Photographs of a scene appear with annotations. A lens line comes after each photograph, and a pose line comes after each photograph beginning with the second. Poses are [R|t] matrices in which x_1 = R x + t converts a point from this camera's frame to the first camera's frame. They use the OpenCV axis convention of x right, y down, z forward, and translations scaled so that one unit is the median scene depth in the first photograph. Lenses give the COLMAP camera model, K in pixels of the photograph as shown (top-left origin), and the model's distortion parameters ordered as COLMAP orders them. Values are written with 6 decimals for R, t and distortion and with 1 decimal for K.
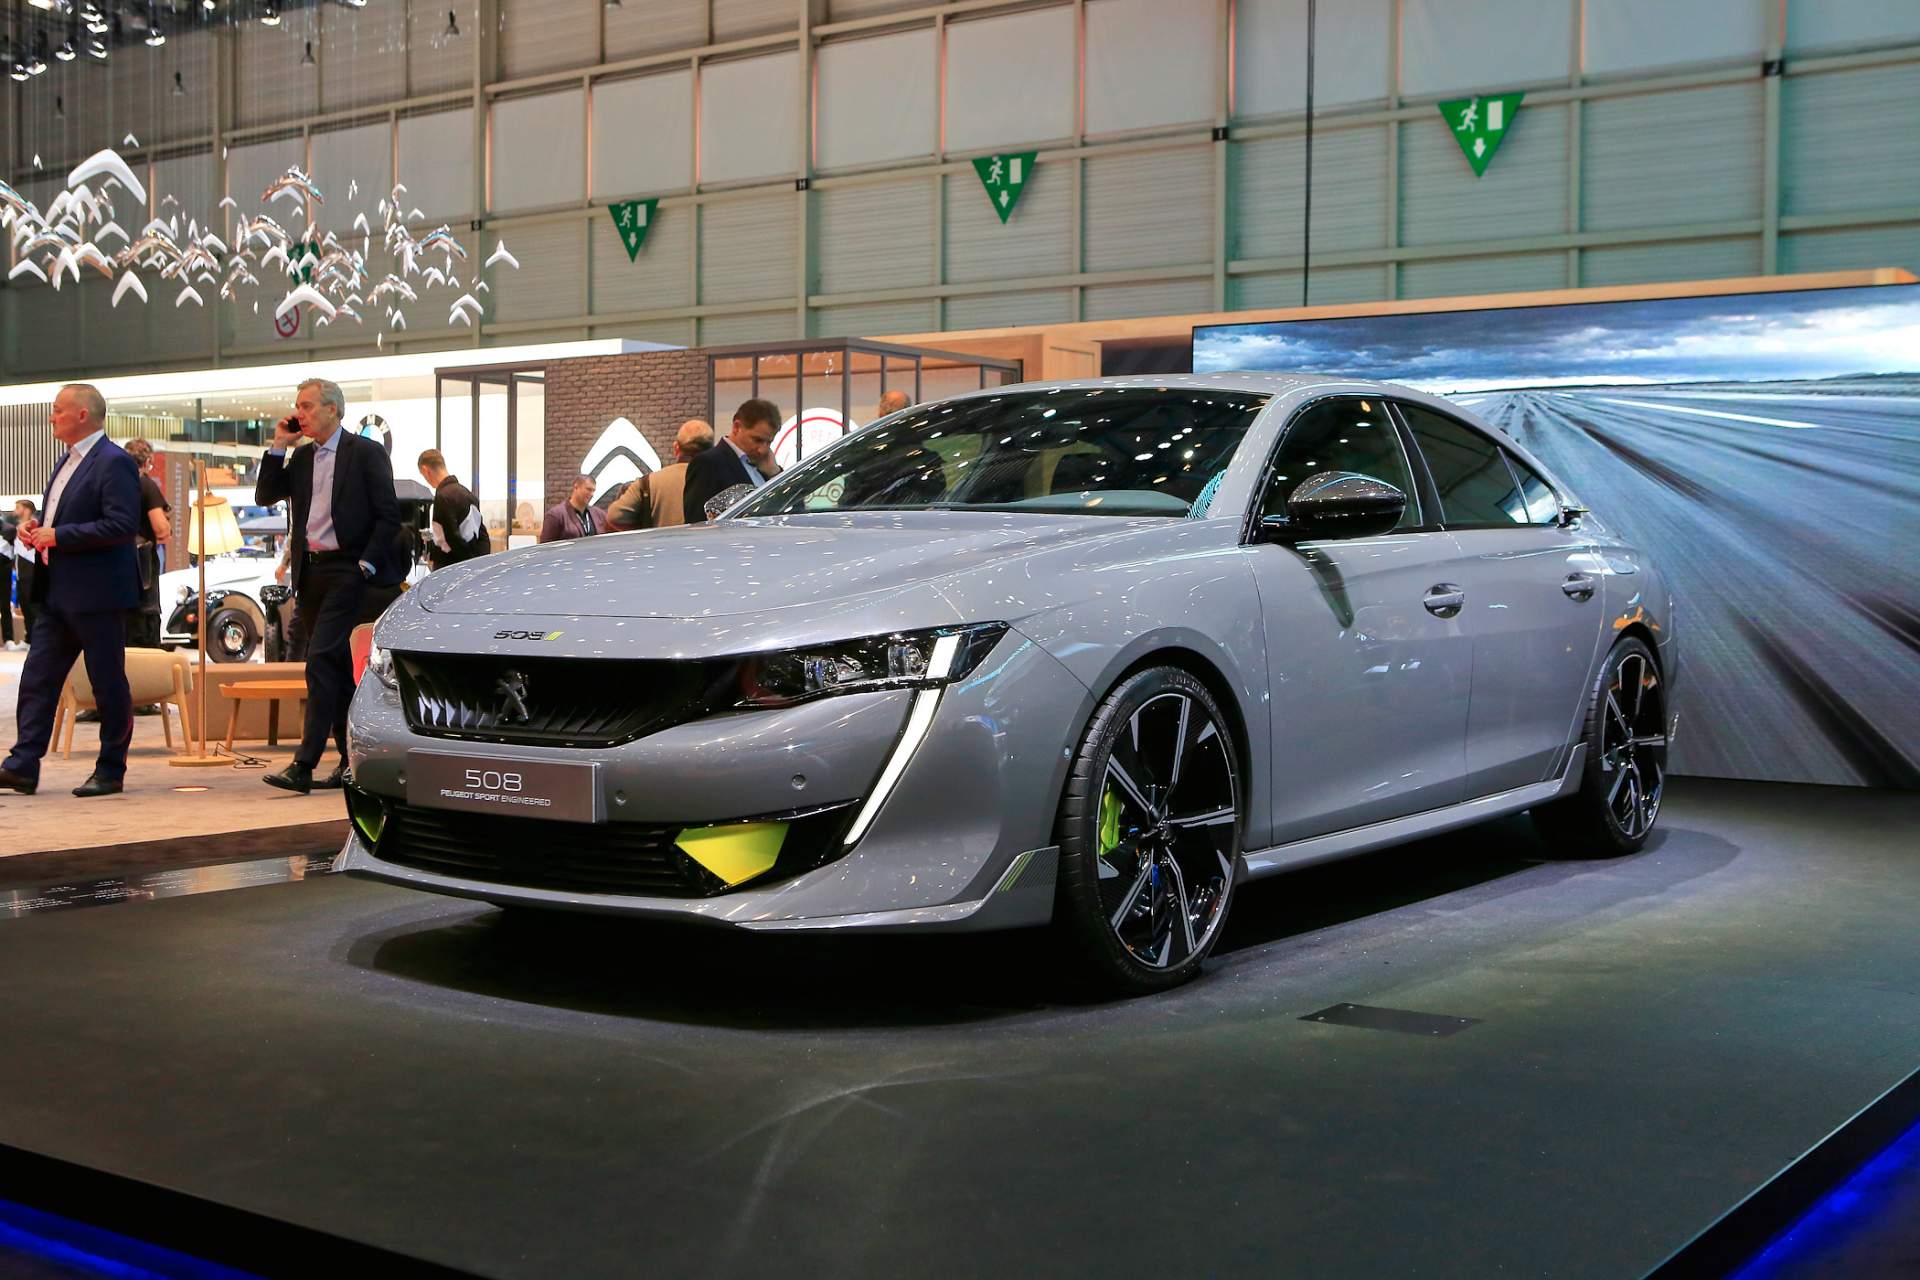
lens RADIAL K [[2238.7, 0, 964.1], [0, 2238.7, 593.9], [0, 0, 1]] dist [0.010021, -0.020029]
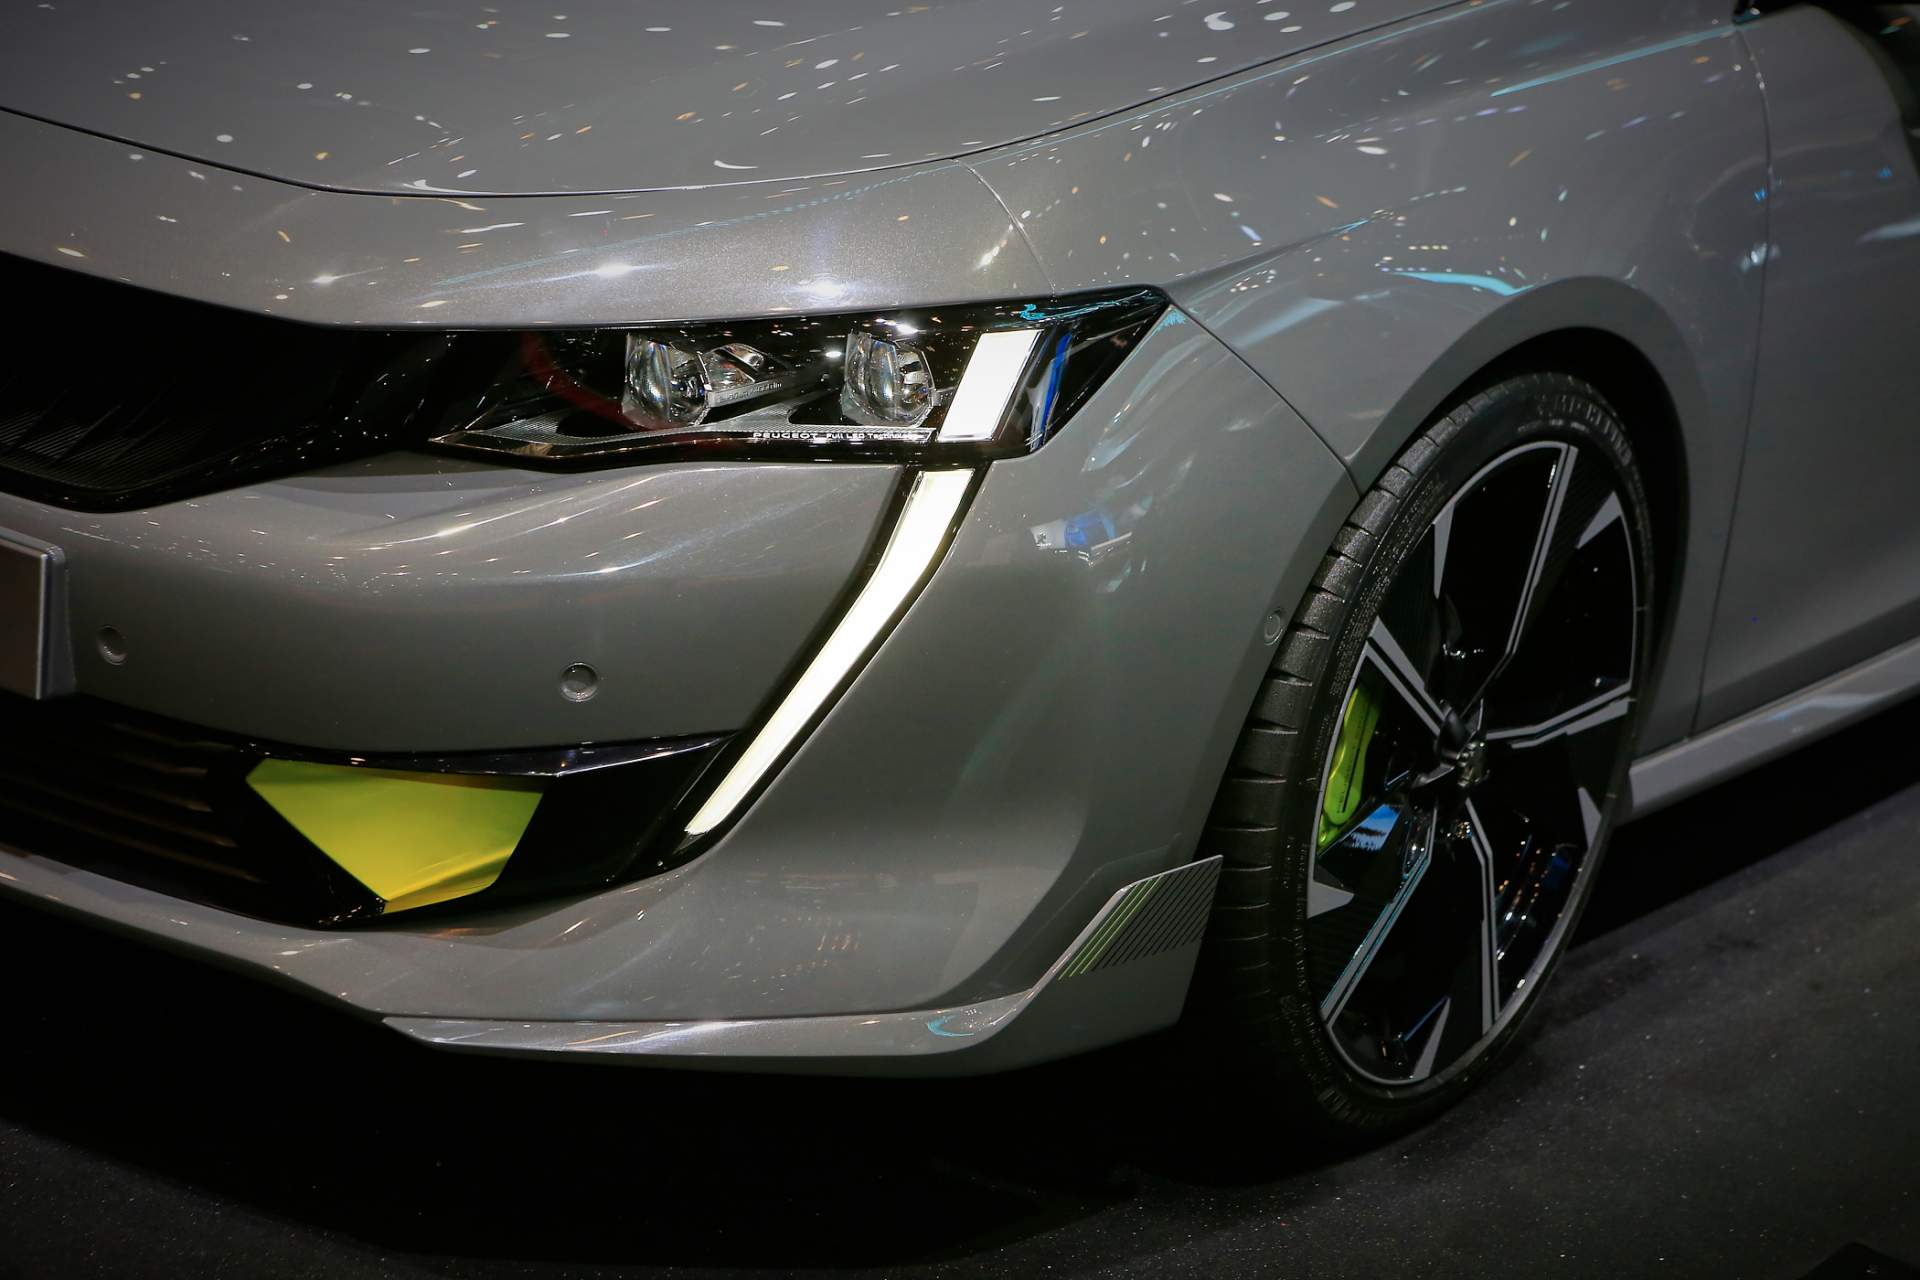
lens RADIAL K [[3561.1, 0, 960.0], [0, 3561.1, 640.0], [0, 0, 1]] dist [0.227091, 0.008599]
pose [[0.993411, 0.113665, 0.014676, -0.016376], [-0.113337, 0.955278, 0.273128, -0.085228], [0.017025, -0.272992, 0.961866, 0.359443]]
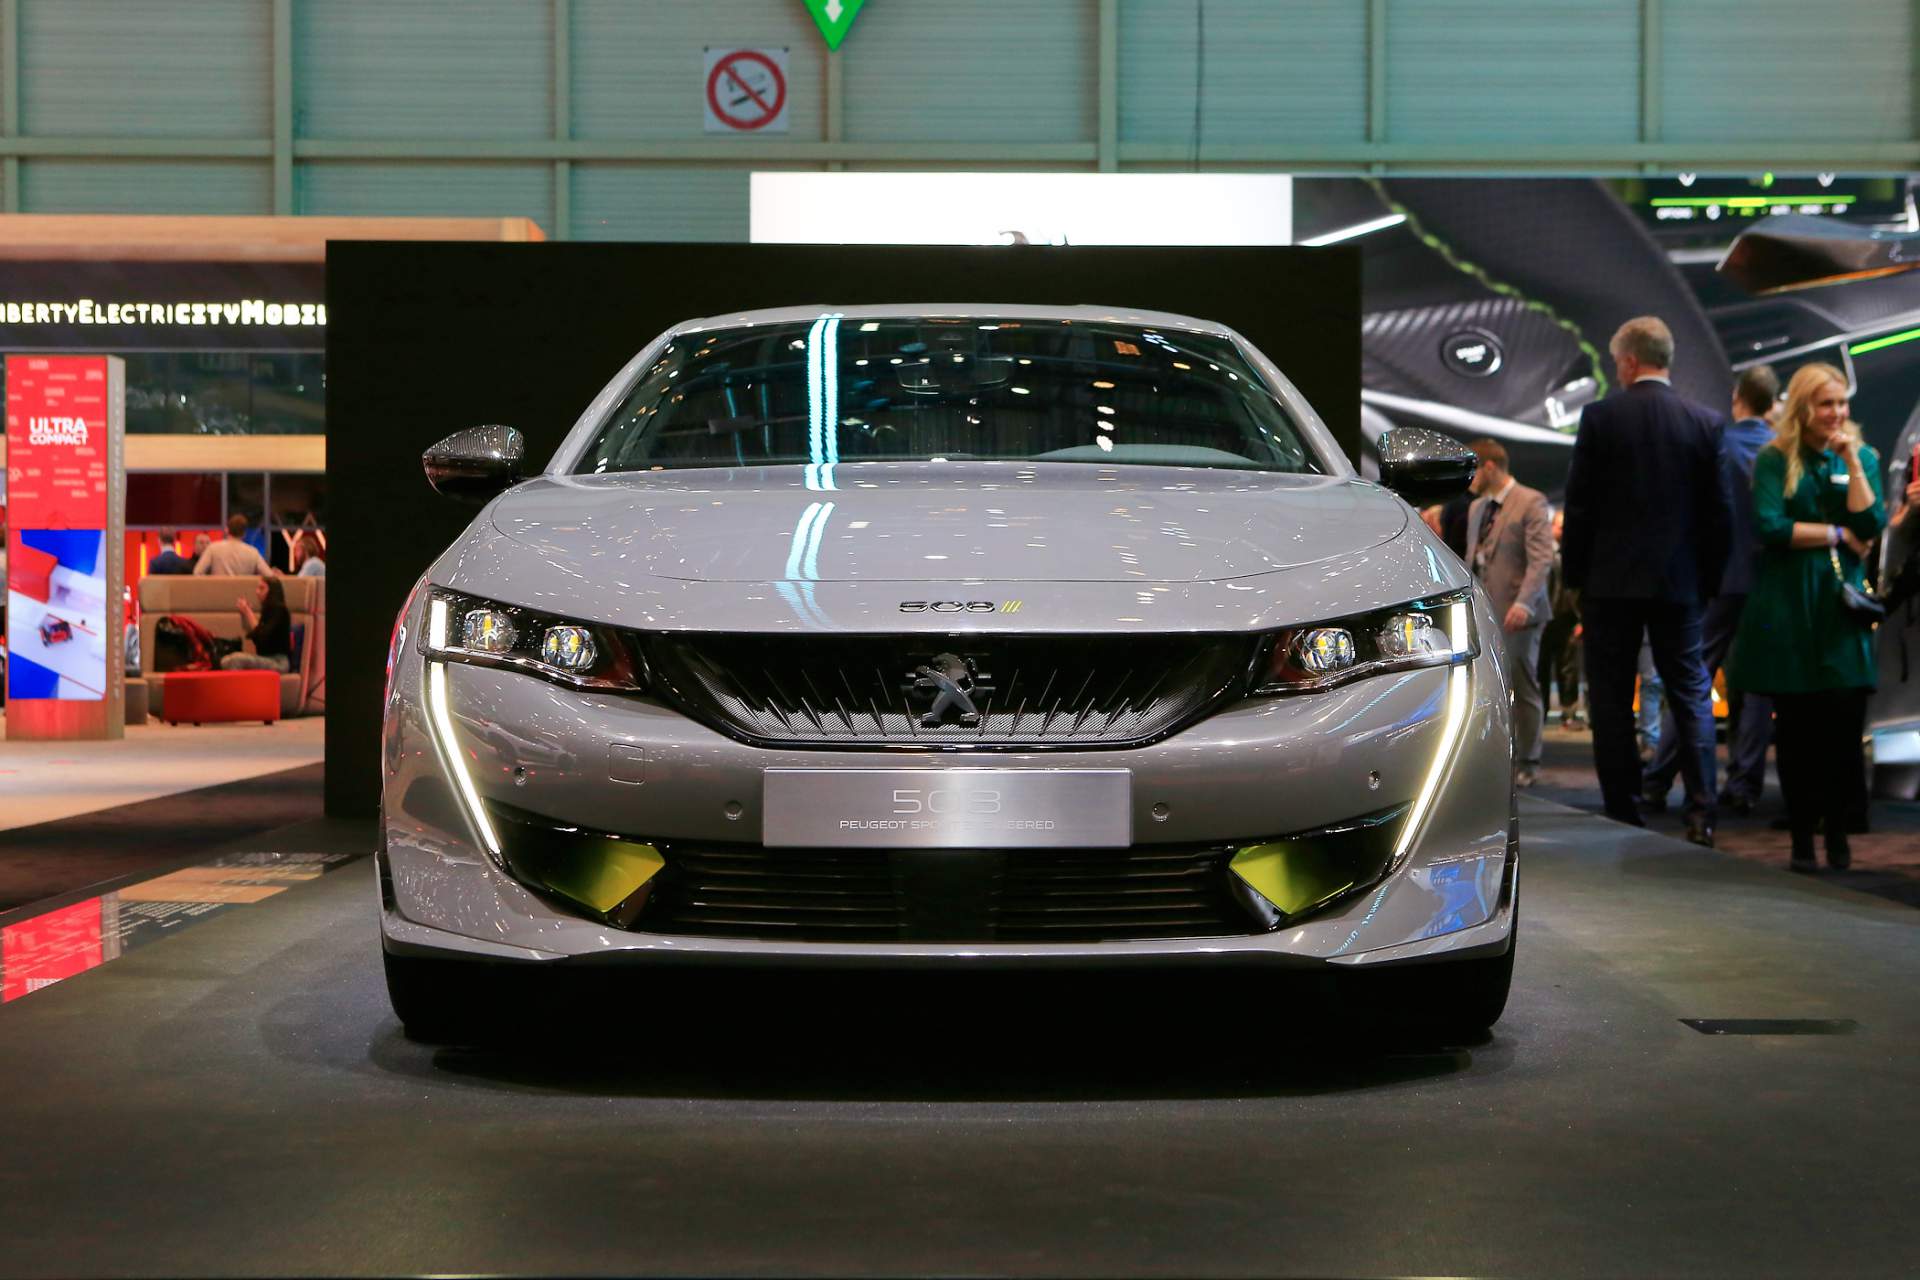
lens RADIAL K [[3157.6, 0, 960.0], [0, 3157.6, 640.0], [0, 0, 1]] dist [0.006797, -0.009749]
pose [[0.816854, -0.005205, 0.576821, -0.735846], [0.007545, 0.999970, -0.001661, 0.029120], [-0.576796, 0.005709, 0.816869, 0.138282]]
